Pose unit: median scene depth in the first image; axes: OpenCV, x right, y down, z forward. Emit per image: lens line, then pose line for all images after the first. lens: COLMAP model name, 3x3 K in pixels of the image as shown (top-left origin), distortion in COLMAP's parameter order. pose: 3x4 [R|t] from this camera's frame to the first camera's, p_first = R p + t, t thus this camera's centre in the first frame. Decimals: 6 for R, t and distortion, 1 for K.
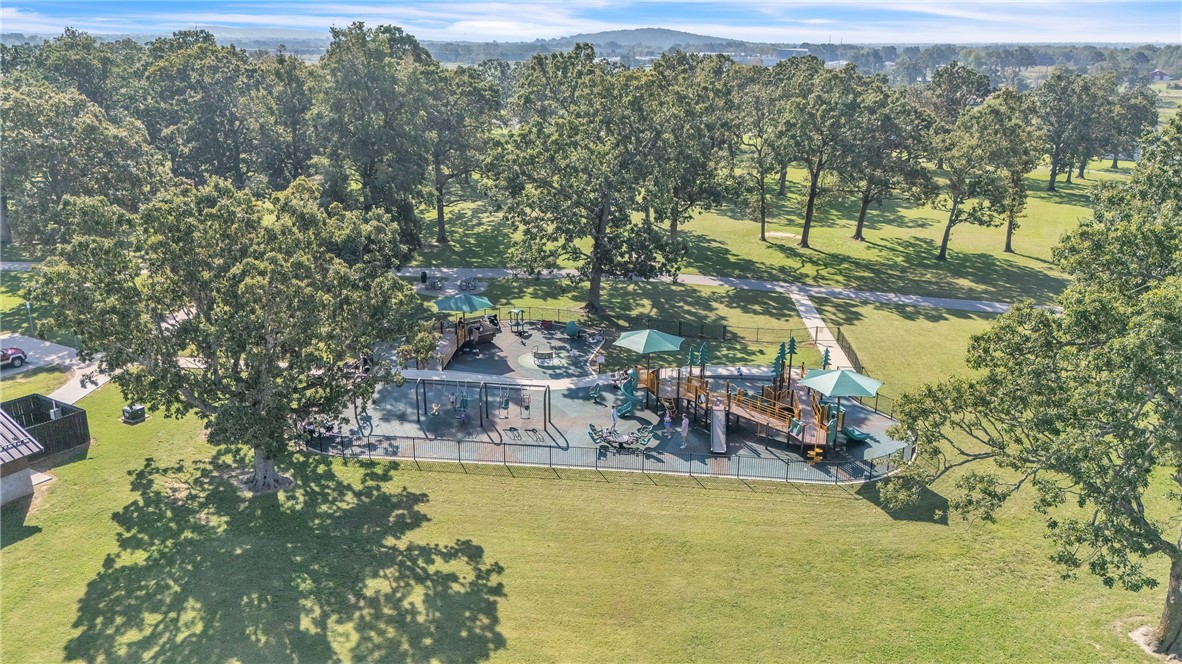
lens RADIAL K [[862.7, 0, 589.6], [0, 862.7, 330.2], [0, 0, 1]] dist [0.100181, -0.091750]
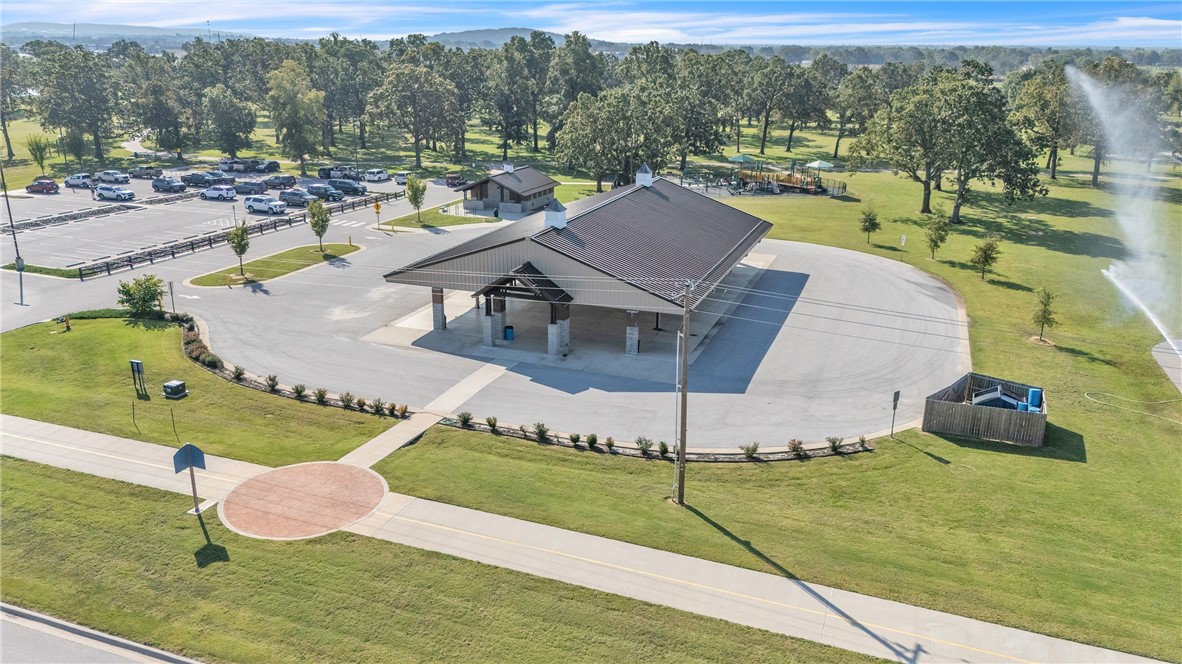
lens RADIAL K [[862.7, 0, 589.6], [0, 862.7, 330.2], [0, 0, 1]] dist [0.100181, -0.091750]
pose [[0.988035, -0.046789, 0.146964, -0.310834], [0.046722, 0.998900, 0.003905, 0.194563], [-0.146986, 0.003009, 0.989134, -0.583142]]
